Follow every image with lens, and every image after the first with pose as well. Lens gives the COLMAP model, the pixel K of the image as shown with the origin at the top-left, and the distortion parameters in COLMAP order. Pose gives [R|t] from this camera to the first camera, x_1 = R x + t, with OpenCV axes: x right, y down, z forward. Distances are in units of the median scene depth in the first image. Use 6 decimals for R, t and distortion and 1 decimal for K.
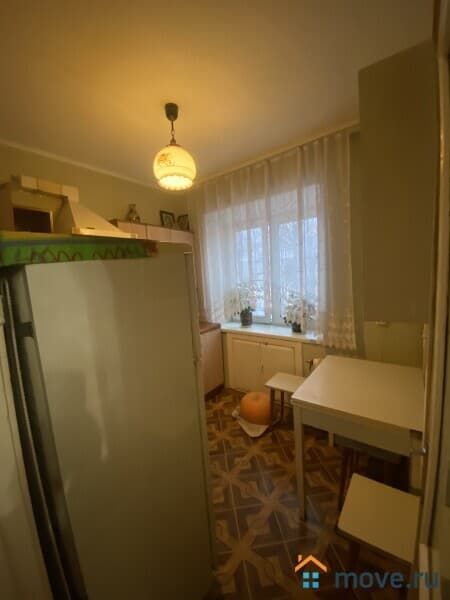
lens RADIAL K [[241.9, 0, 222.1], [0, 241.9, 301.1], [0, 0, 1]] dist [0.014801, -0.016478]
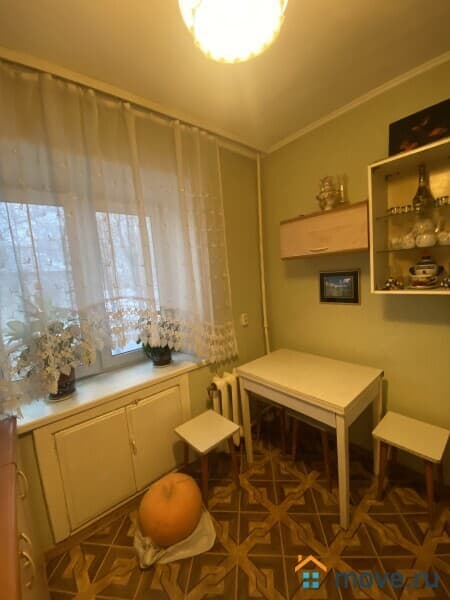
lens RADIAL K [[241.9, 0, 220.6], [0, 241.9, 304.3], [0, 0, 1]] dist [0.014801, -0.016478]
pose [[0.218080, -0.069941, 0.973422, -0.386858], [0.190046, 0.981378, 0.027936, -0.044208], [-0.957248, 0.178902, 0.227310, 0.683178]]
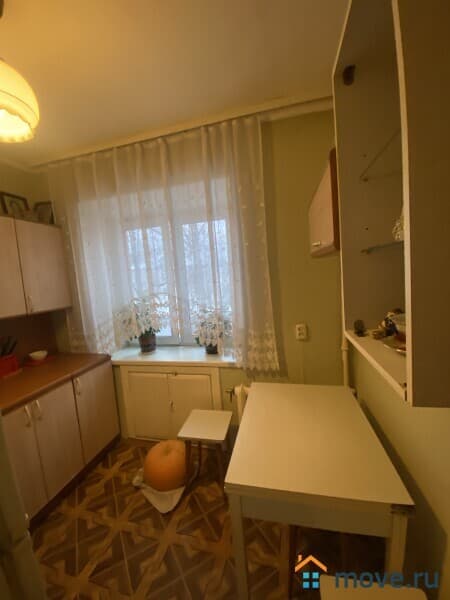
lens RADIAL K [[241.9, 0, 228.2], [0, 241.9, 300.3], [0, 0, 1]] dist [0.014801, -0.016478]
pose [[0.912124, -0.046912, 0.407220, 0.032895], [0.061739, 0.997819, -0.023340, -0.035773], [-0.405238, 0.046431, 0.913032, 0.224580]]
